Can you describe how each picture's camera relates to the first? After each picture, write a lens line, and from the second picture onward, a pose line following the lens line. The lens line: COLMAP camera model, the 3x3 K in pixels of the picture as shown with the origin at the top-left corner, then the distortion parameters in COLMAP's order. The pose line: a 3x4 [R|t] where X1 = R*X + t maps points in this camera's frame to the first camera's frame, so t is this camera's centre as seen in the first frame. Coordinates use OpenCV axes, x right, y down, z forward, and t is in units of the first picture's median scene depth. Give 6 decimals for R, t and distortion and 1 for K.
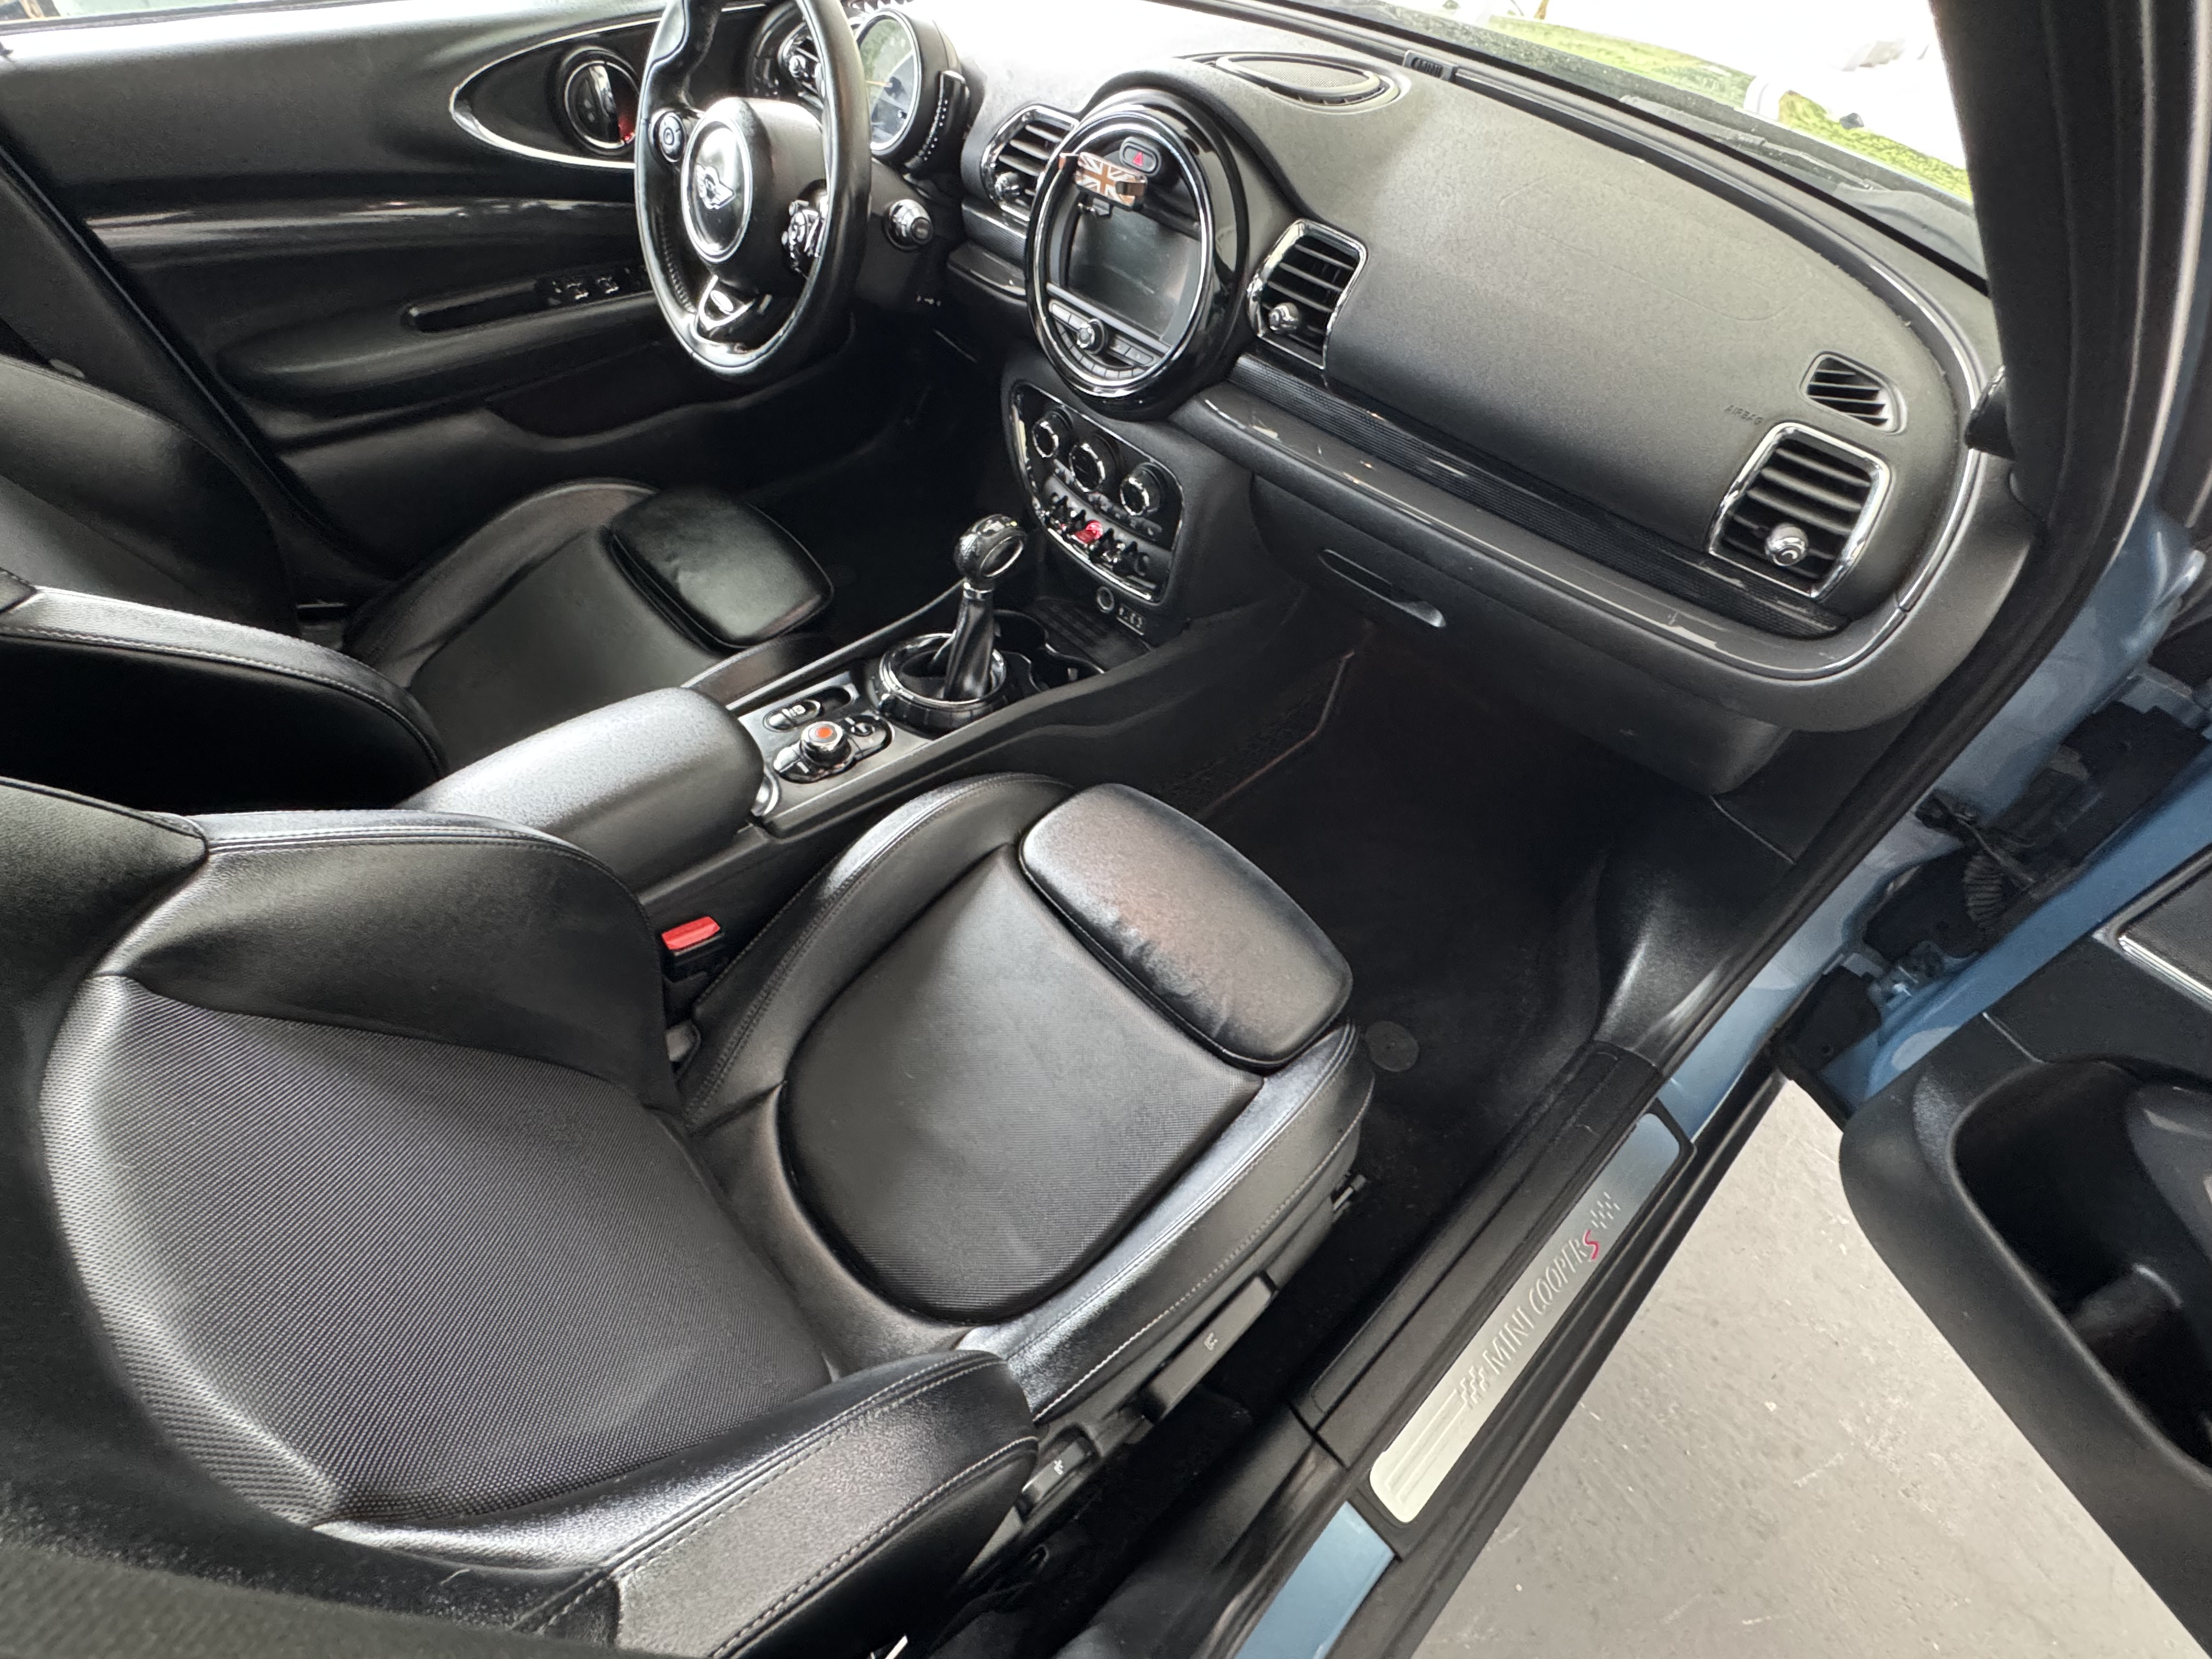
lens RADIAL K [[1015.1, 0, 1102.5], [0, 1015.1, 834.9], [0, 0, 1]] dist [0.004206, -0.001706]
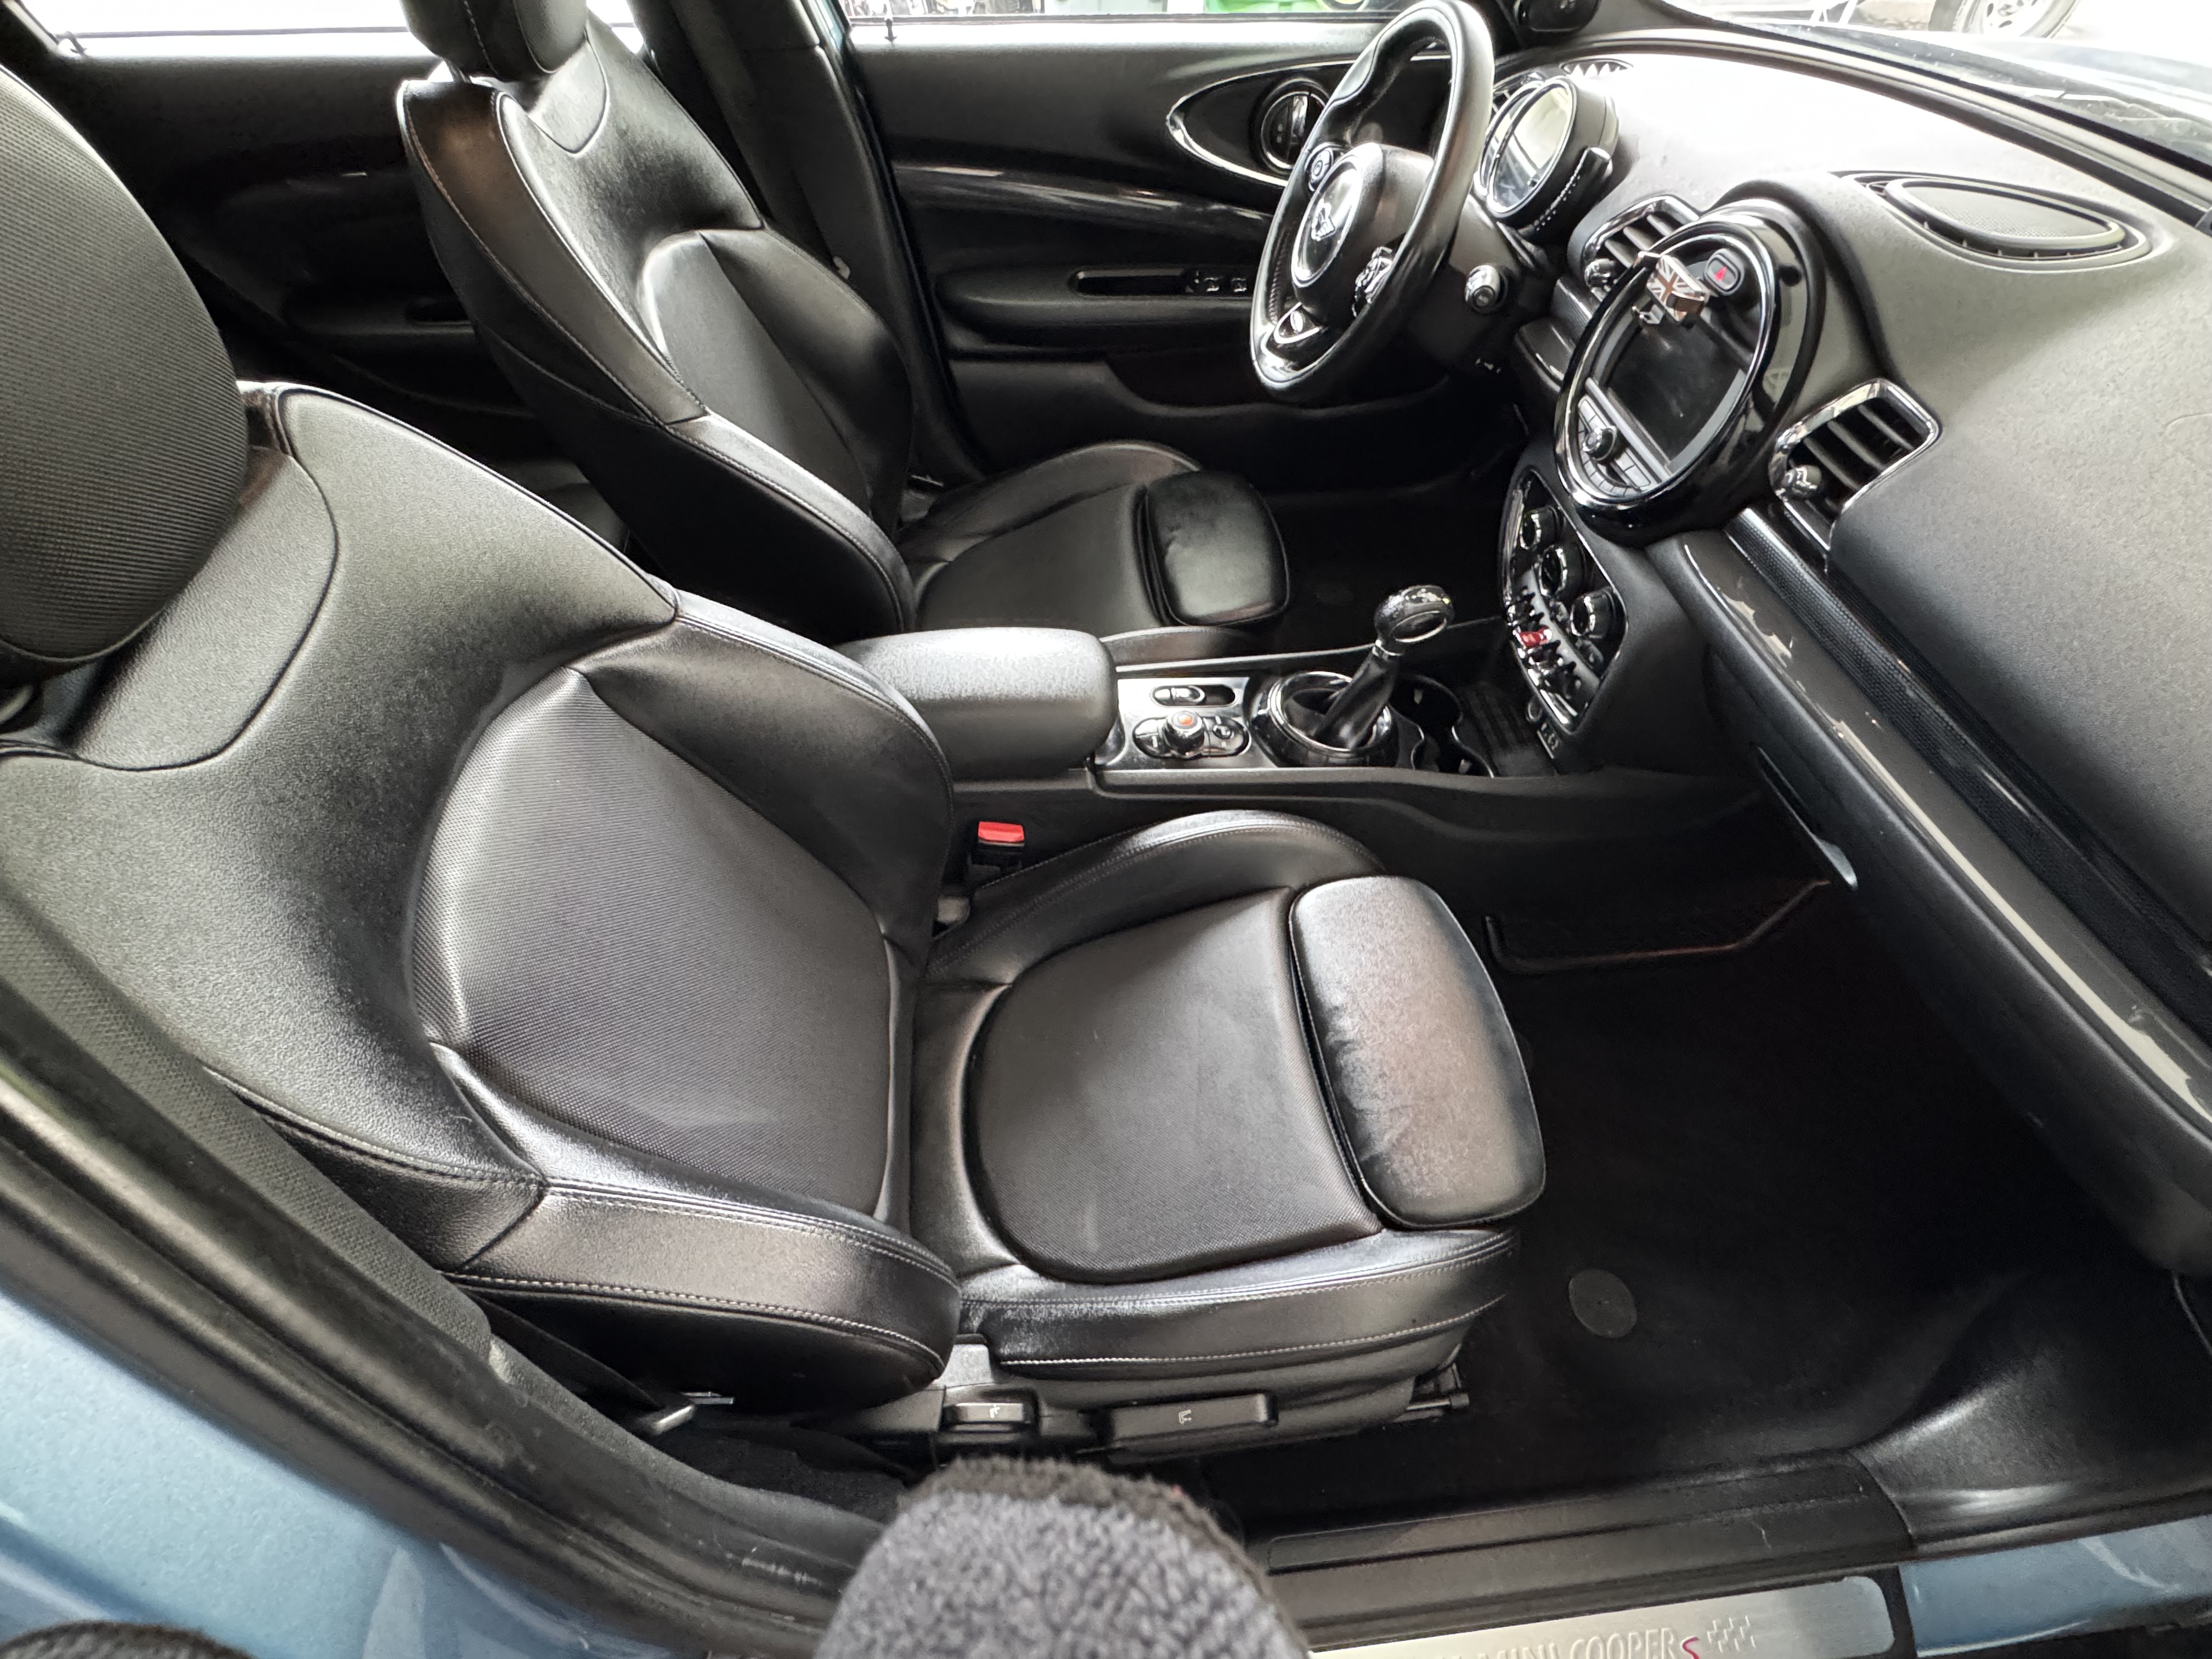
lens RADIAL K [[1015.1, 0, 1118.9], [0, 1015.1, 839.5], [0, 0, 1]] dist [0.004206, -0.001706]
pose [[0.799808, 0.428830, -0.420014, 0.168861], [-0.432295, 0.896965, 0.092600, -0.053053], [0.416448, 0.107508, 0.902781, 0.008794]]
